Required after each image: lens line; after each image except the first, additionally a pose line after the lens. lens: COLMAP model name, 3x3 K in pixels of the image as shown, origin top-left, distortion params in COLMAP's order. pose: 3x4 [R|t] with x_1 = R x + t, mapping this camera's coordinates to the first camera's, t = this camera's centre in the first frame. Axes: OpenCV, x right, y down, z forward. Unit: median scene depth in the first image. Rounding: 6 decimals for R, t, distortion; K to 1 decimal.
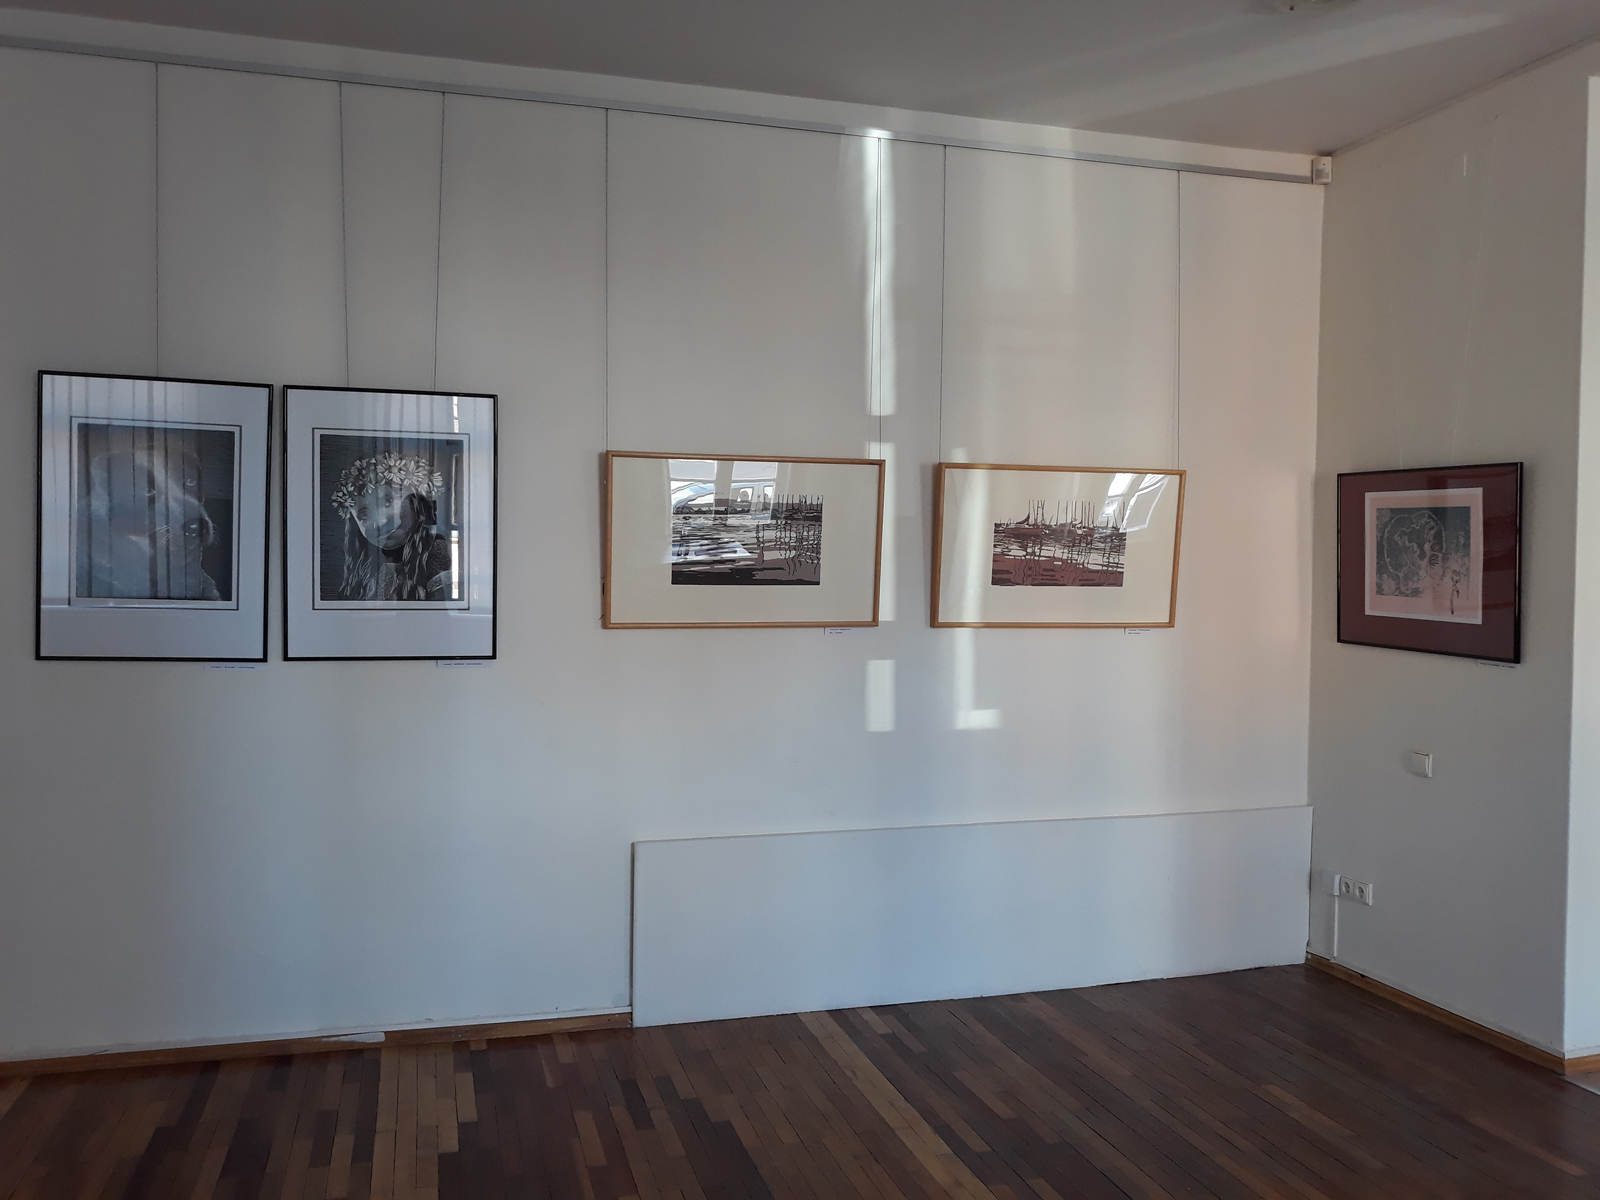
lens RADIAL K [[1299.6, 0, 800.0], [0, 1299.6, 600.0], [0, 0, 1]] dist [0.004315, -0.002211]
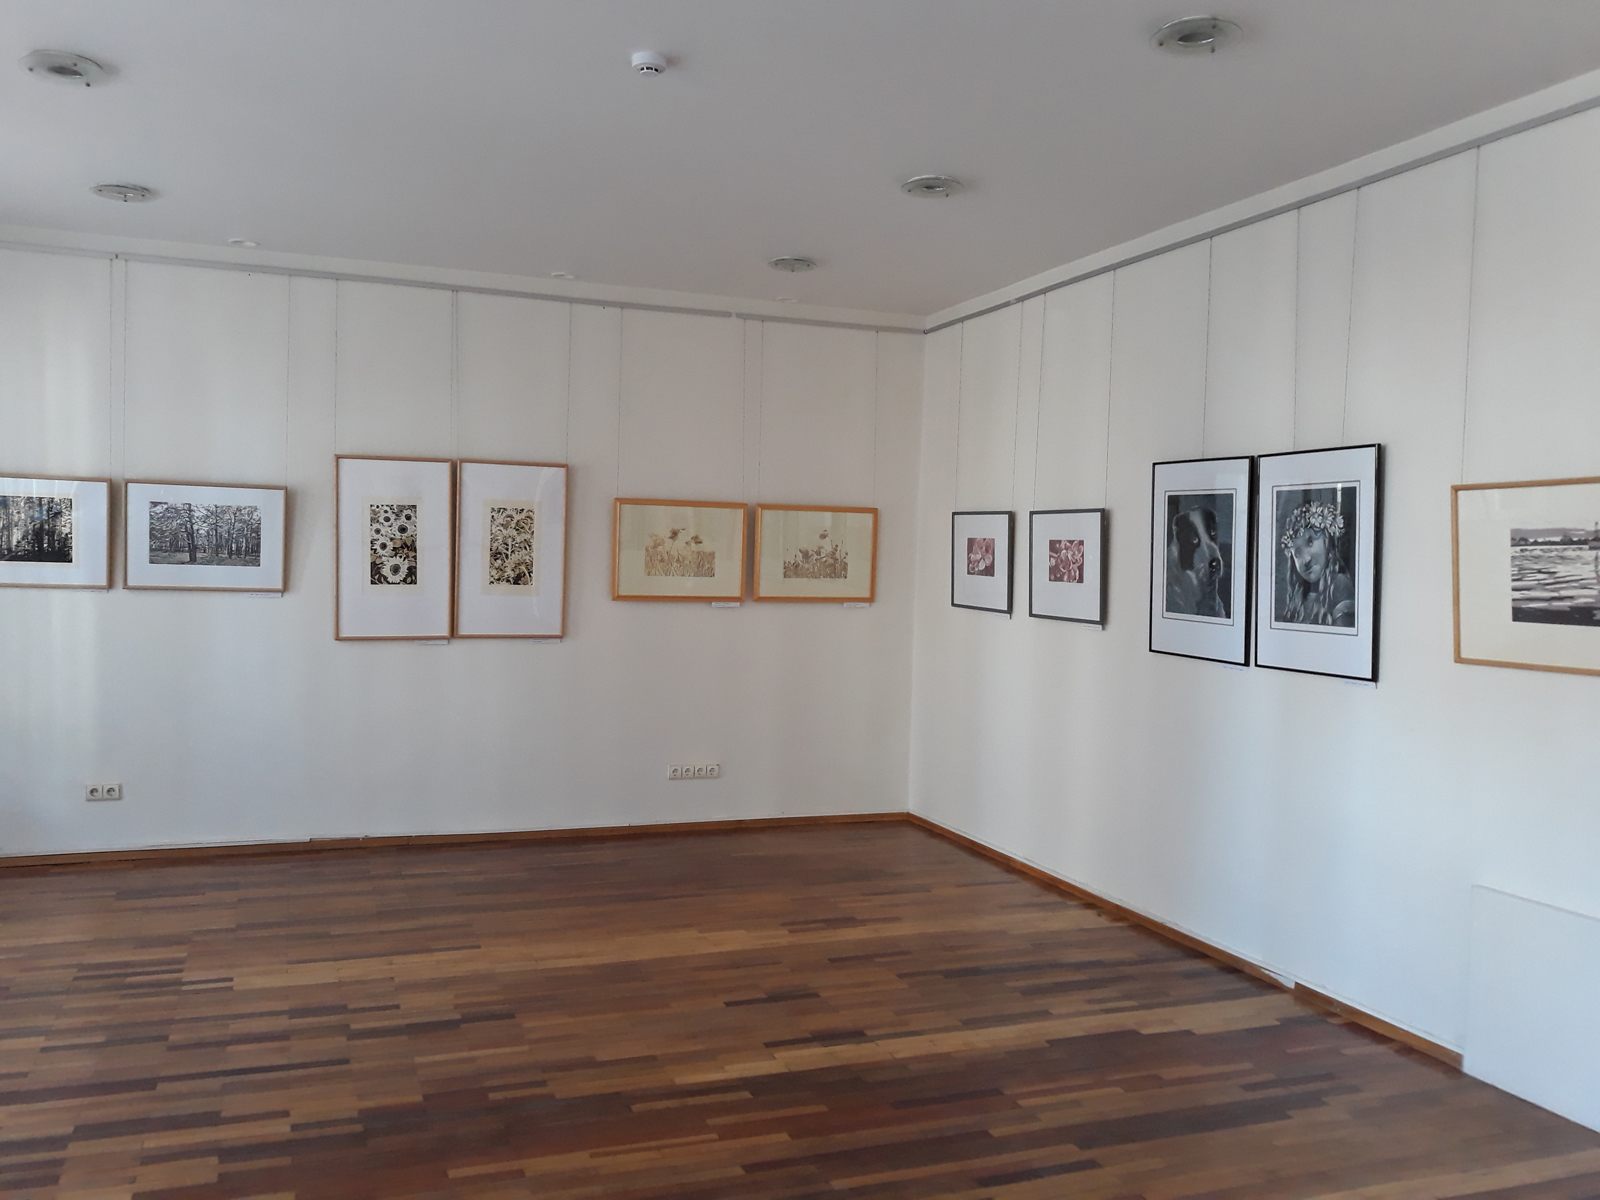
lens RADIAL K [[1299.6, 0, 800.0], [0, 1299.6, 600.0], [0, 0, 1]] dist [0.004315, -0.002211]
pose [[0.087062, 0.019579, -0.996010, 0.837833], [-0.049407, 0.998661, 0.015313, -0.017101], [0.994977, 0.047877, 0.087913, 0.422562]]
